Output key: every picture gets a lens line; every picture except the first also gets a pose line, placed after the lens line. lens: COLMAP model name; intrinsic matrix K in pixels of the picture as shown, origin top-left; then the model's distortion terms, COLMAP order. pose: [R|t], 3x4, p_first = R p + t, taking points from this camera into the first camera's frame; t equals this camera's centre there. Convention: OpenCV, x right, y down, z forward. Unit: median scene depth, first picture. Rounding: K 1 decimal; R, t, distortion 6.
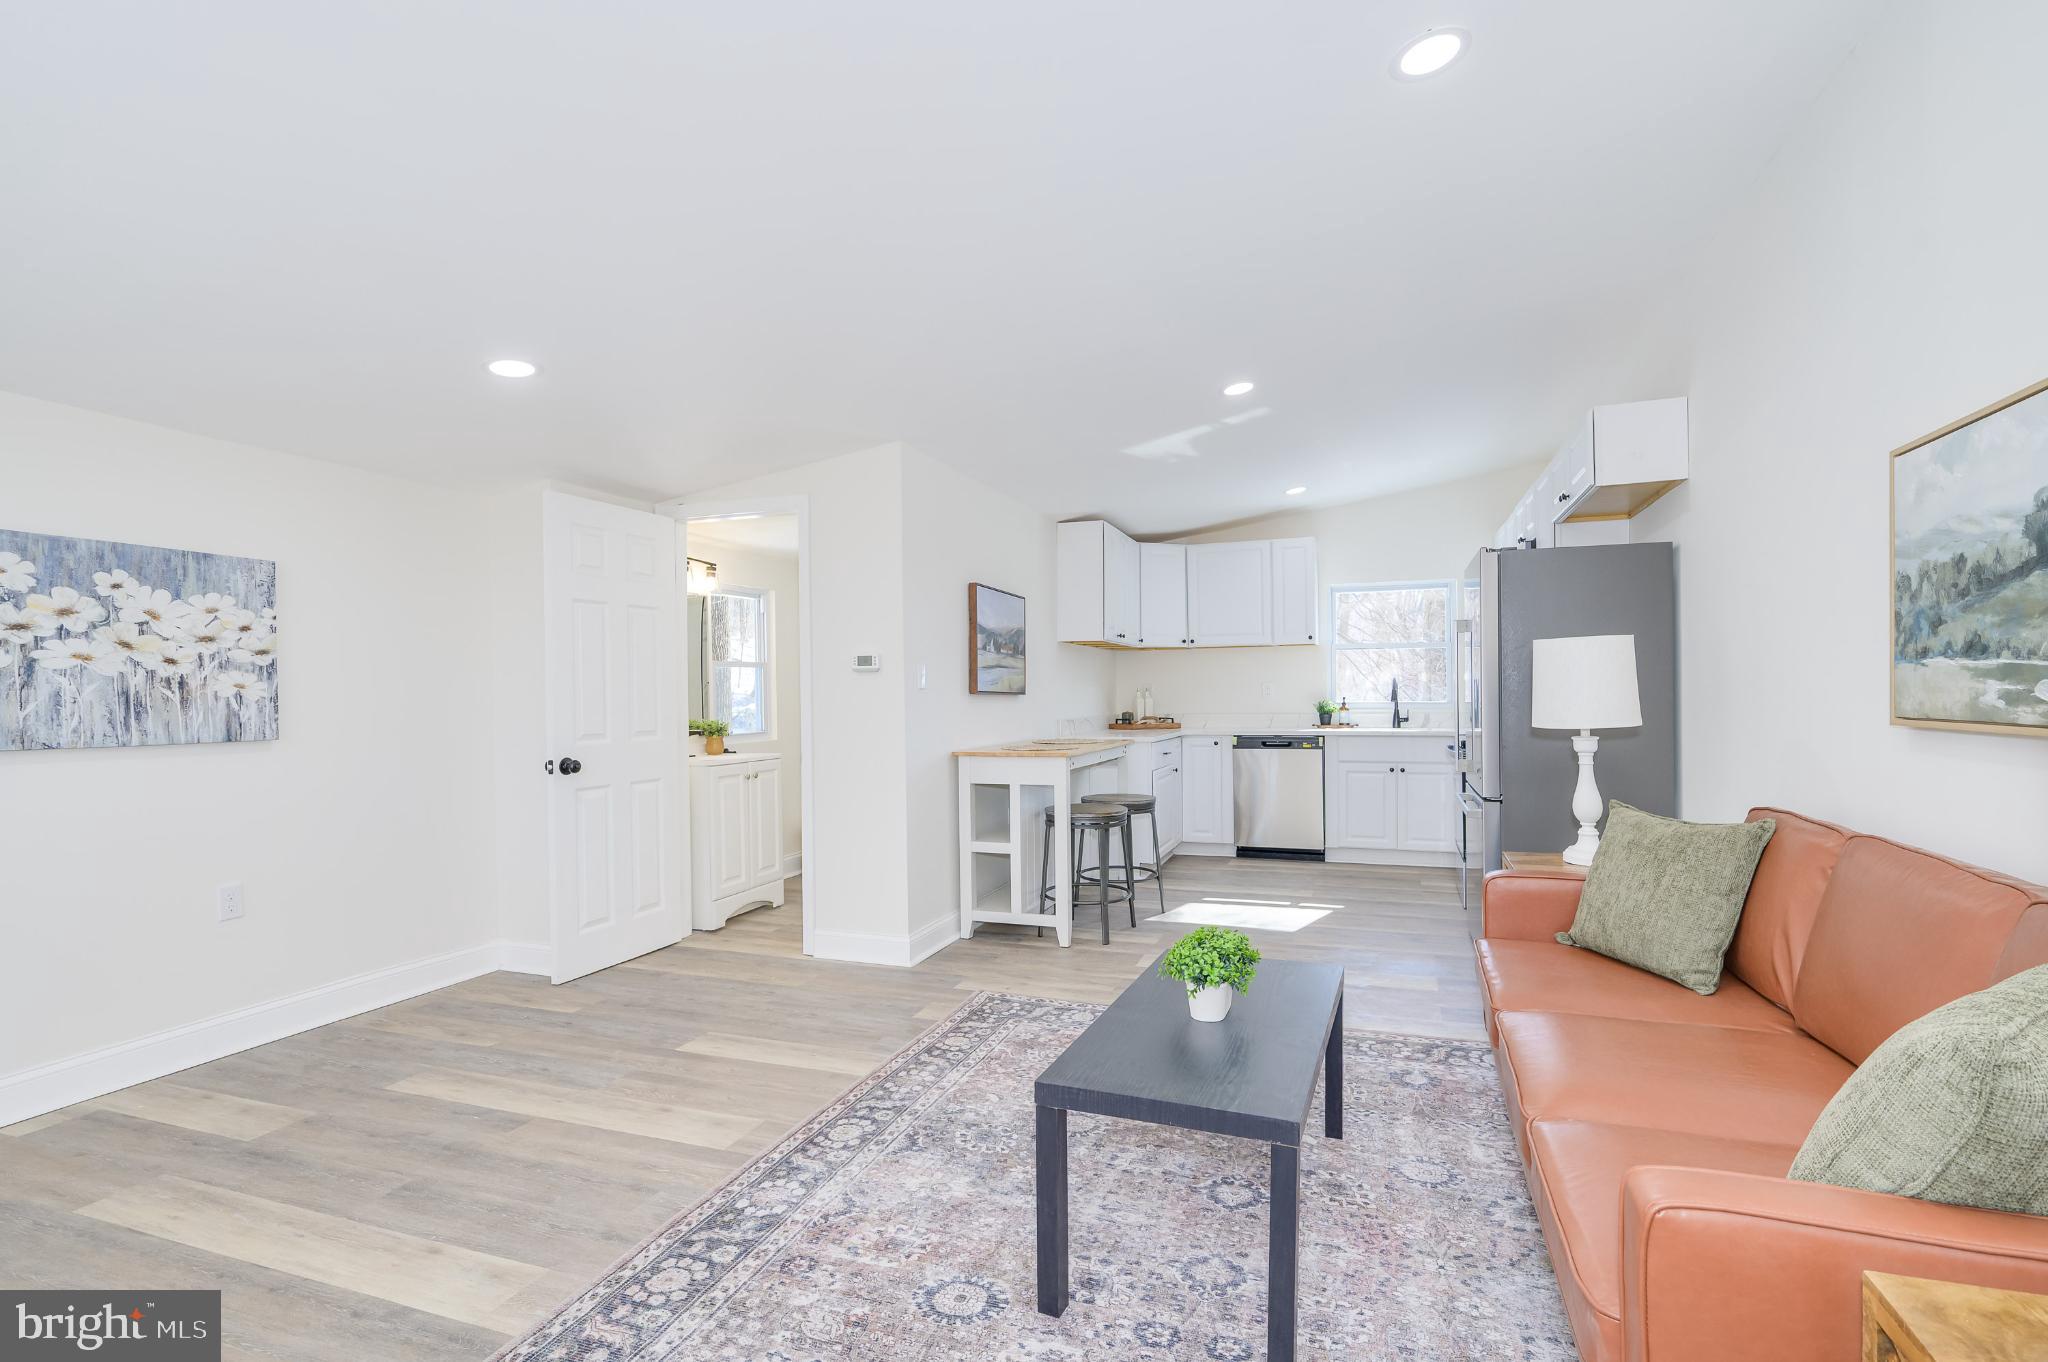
lens RADIAL K [[930.6, 0, 1054.6], [0, 930.6, 692.3], [0, 0, 1]] dist [0.000101, 0.000413]
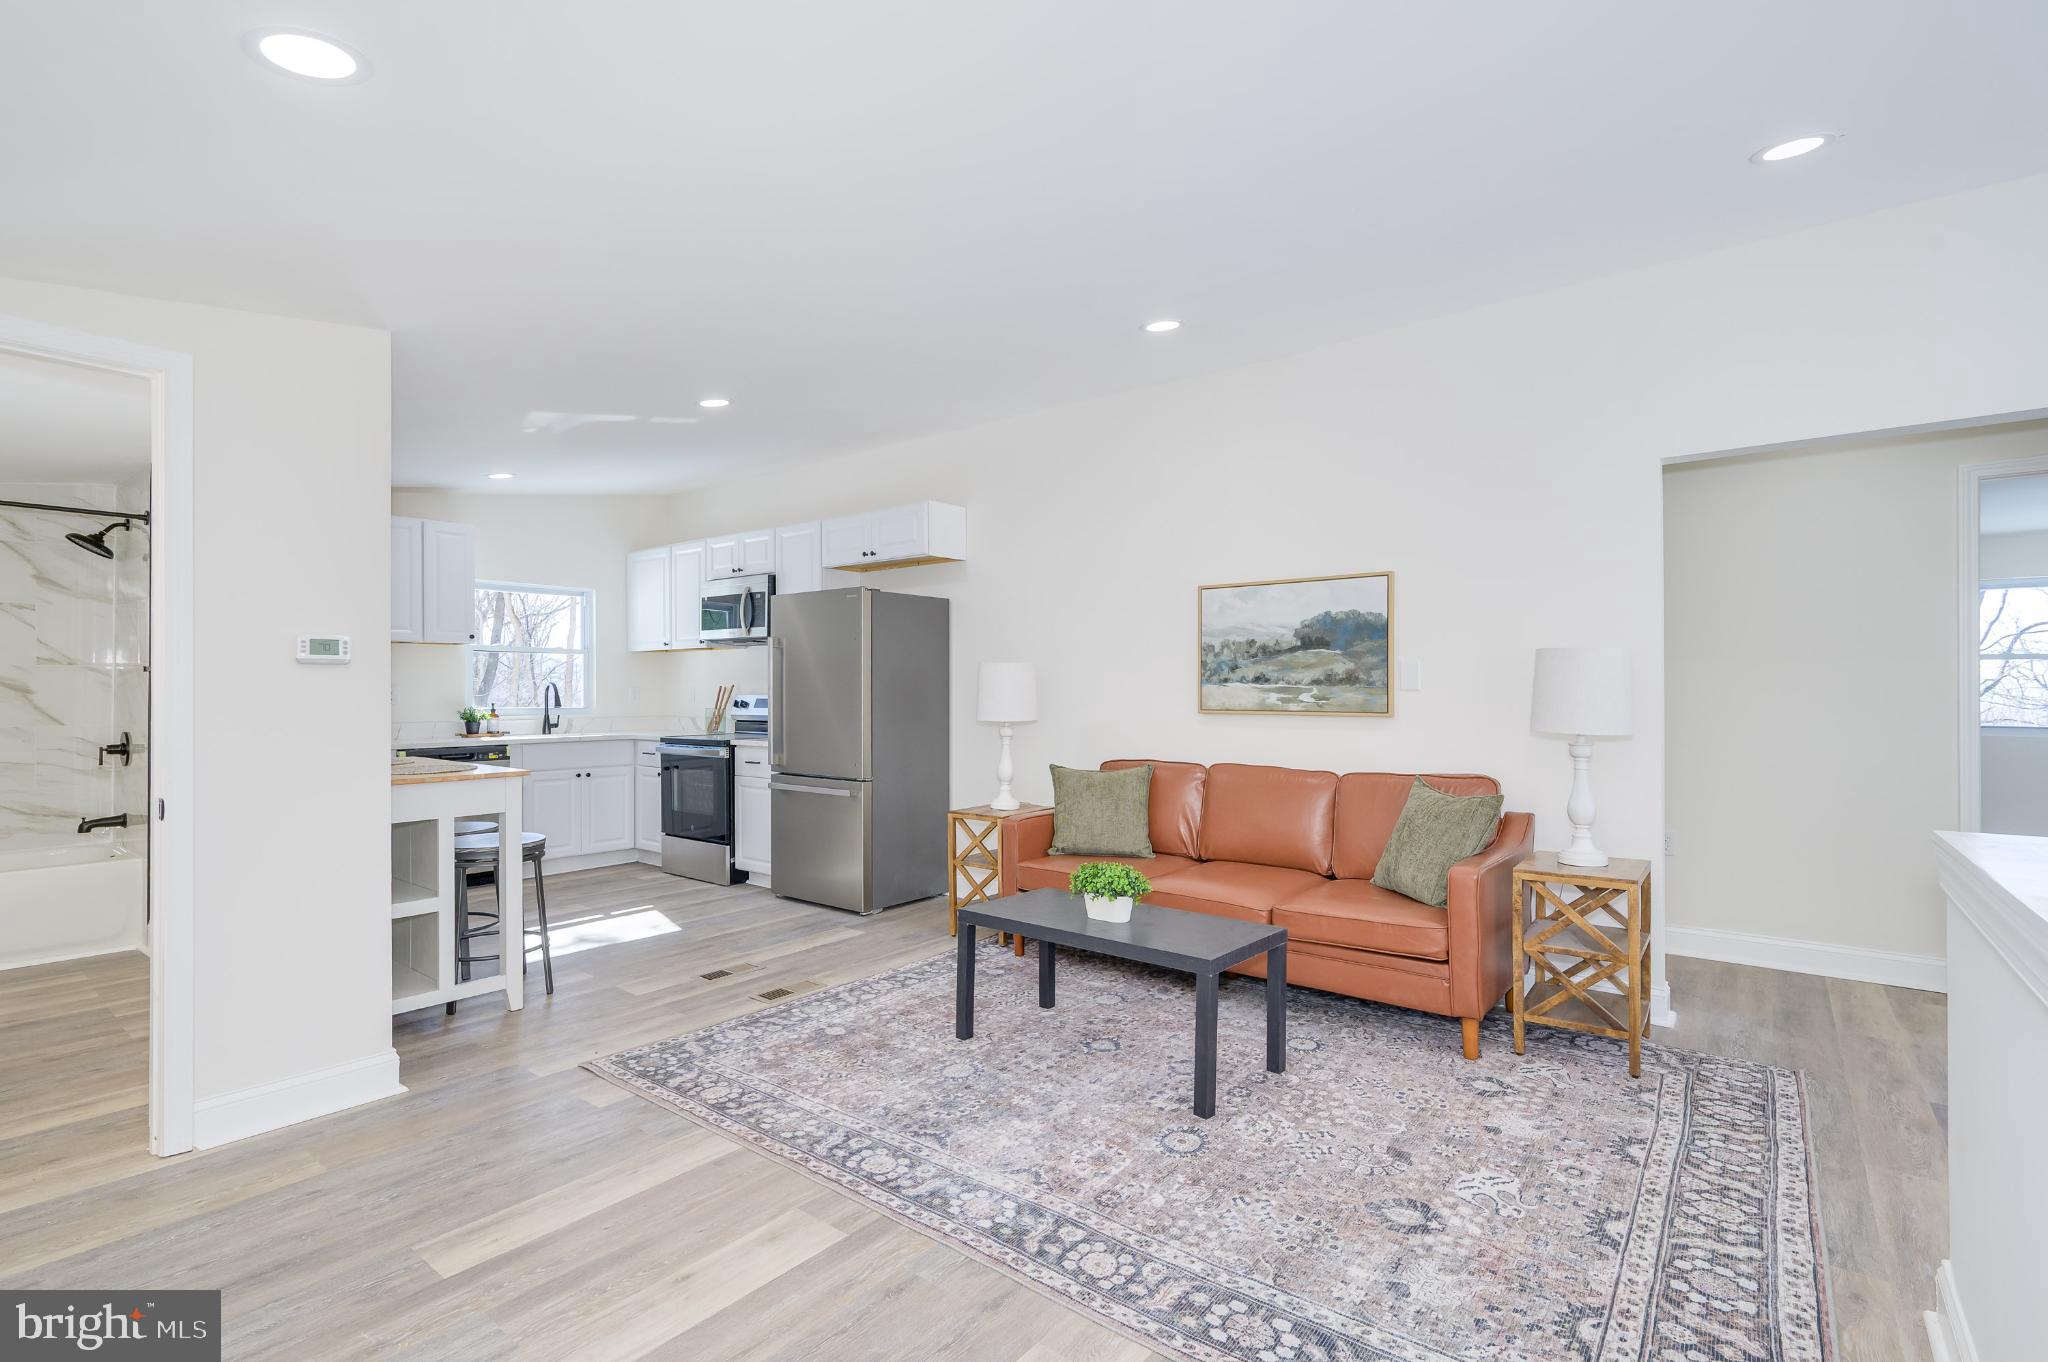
lens RADIAL K [[930.6, 0, 1010.0], [0, 930.6, 688.3], [0, 0, 1]] dist [0.000101, 0.000413]
pose [[0.362723, 0.010181, 0.931841, -0.875623], [0.000524, 0.999938, -0.011129, 0.000954], [-0.931897, 0.004525, 0.362695, 0.438689]]
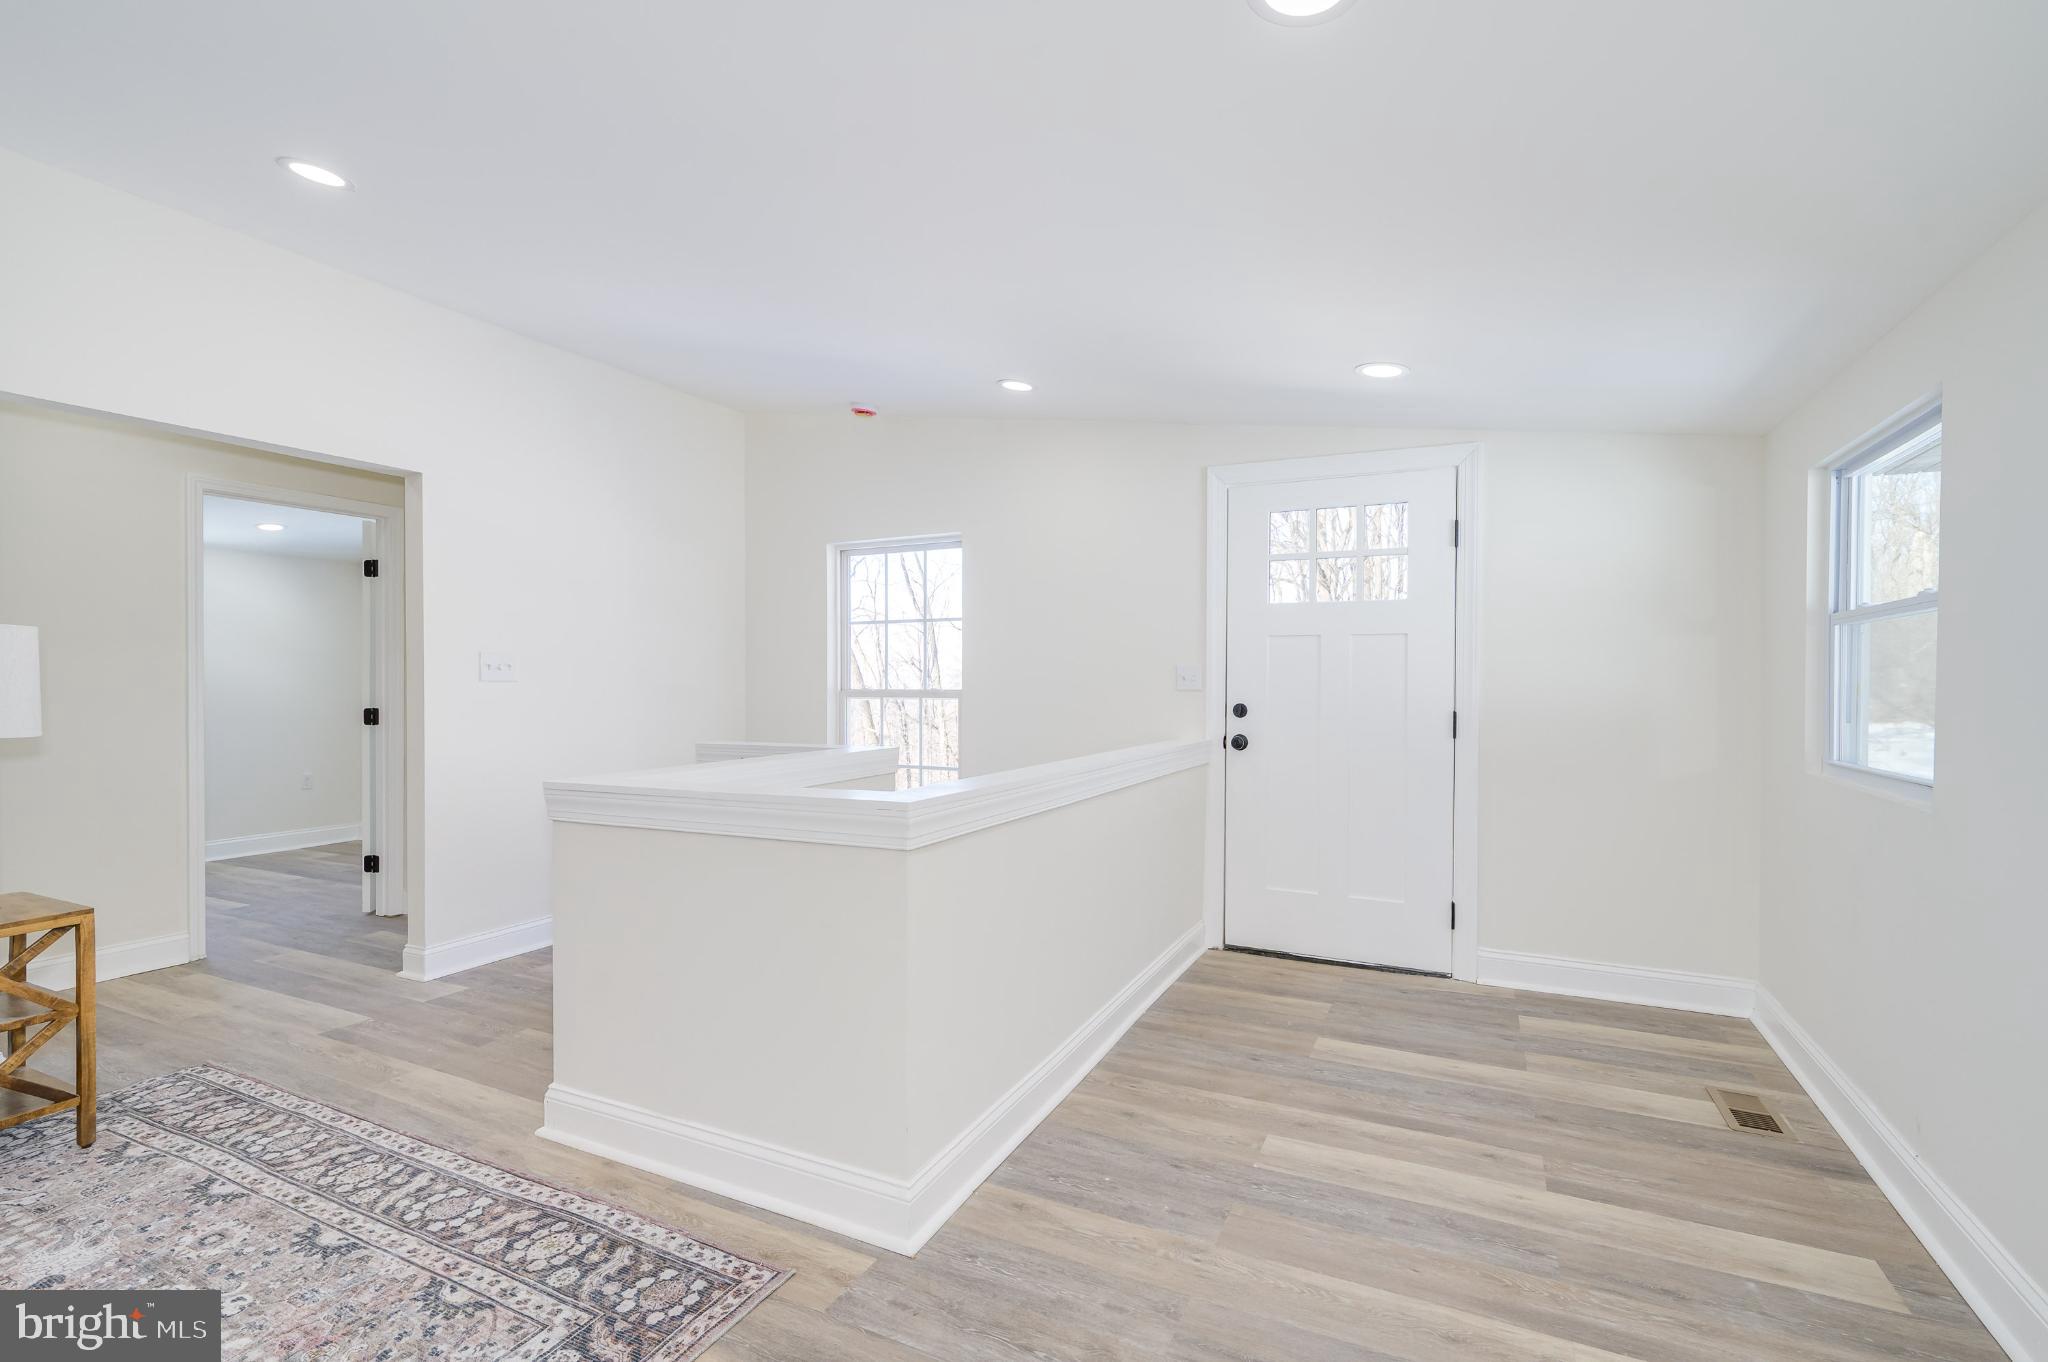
lens RADIAL K [[930.6, 0, 1026.8], [0, 930.6, 689.2], [0, 0, 1]] dist [0.000101, 0.000413]
pose [[-0.988306, 0.008103, 0.152271, -0.662998], [0.009592, 0.999913, 0.009046, 0.002607], [-0.152184, 0.010401, -0.988297, 0.835717]]
